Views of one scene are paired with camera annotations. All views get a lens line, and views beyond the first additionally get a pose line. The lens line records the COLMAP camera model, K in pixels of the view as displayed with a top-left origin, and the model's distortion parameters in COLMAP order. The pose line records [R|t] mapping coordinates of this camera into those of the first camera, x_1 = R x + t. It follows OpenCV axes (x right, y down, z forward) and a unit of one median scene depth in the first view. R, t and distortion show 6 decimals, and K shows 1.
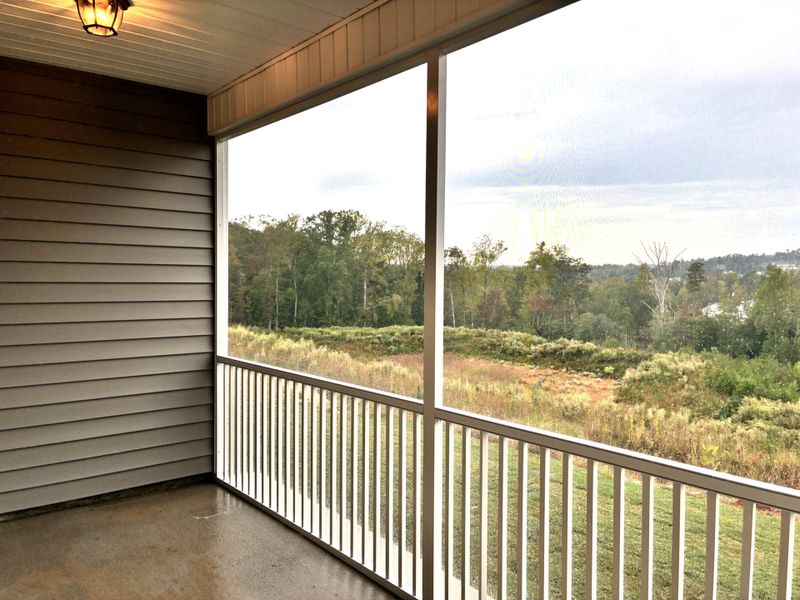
lens RADIAL K [[614.0, 0, 399.7], [0, 614.0, 296.7], [0, 0, 1]] dist [0.030604, -0.005266]
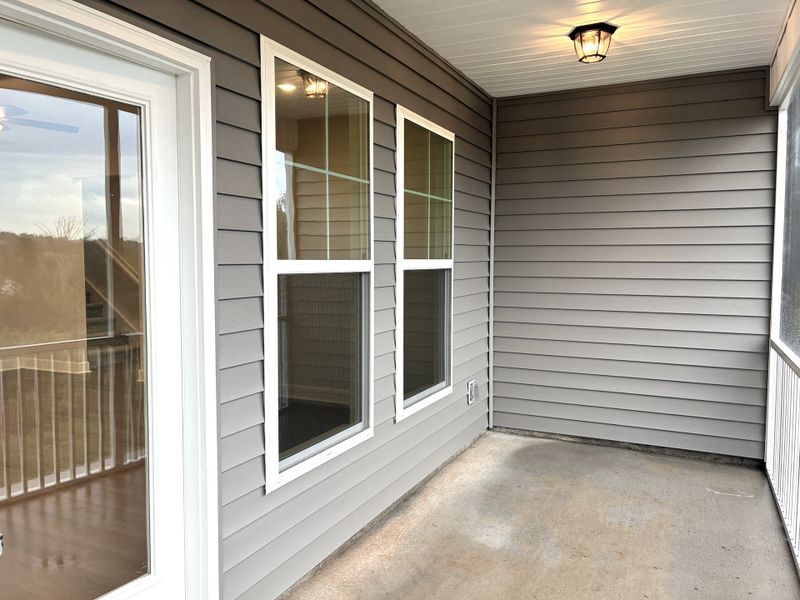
lens RADIAL K [[614.0, 0, 399.7], [0, 614.0, 296.7], [0, 0, 1]] dist [0.030604, -0.005266]
pose [[0.452984, 0.051563, -0.890026, 0.333415], [-0.025183, 0.998668, 0.045041, 0.002137], [0.891163, 0.002010, 0.453679, 0.066136]]
